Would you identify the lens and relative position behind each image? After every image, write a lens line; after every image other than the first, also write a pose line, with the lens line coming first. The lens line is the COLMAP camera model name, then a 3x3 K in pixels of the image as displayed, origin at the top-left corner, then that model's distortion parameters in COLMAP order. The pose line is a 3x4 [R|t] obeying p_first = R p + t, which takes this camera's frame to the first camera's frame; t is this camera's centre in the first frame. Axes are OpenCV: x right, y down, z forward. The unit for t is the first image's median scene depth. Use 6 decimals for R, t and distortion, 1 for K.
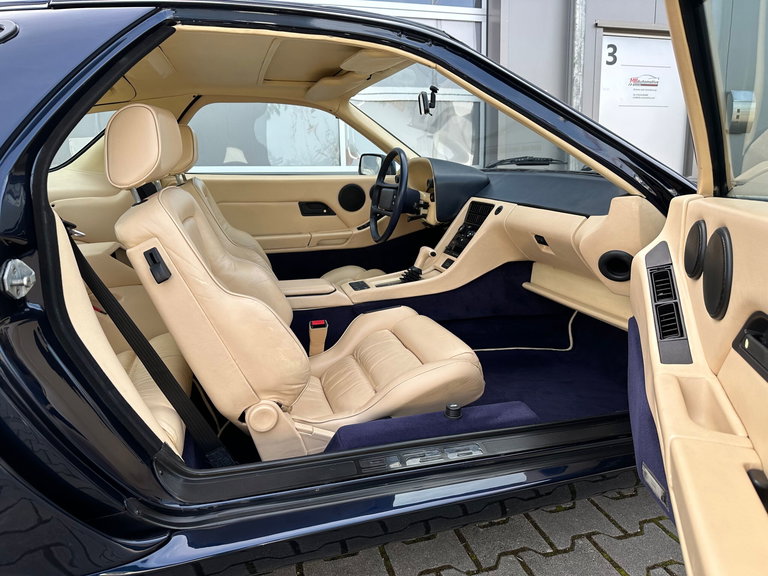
lens RADIAL K [[541.6, 0, 383.3], [0, 541.6, 288.1], [0, 0, 1]] dist [-0.013470, -0.003932]
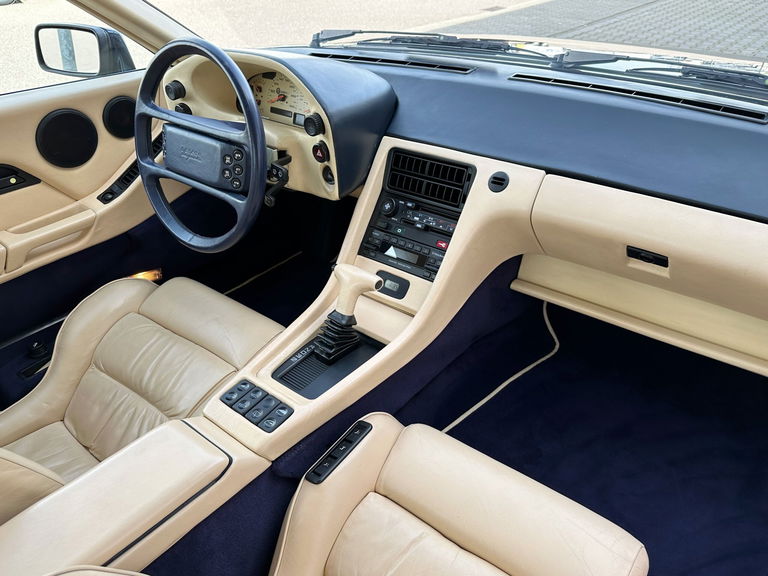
lens RADIAL K [[573.5, 0, 385.1], [0, 573.5, 287.2], [0, 0, 1]] dist [0.006243, 0.001104]
pose [[0.814932, -0.311501, 0.488726, -0.158344], [0.150721, 0.928170, 0.340270, -0.237640], [-0.559616, -0.203636, 0.803345, 0.572782]]
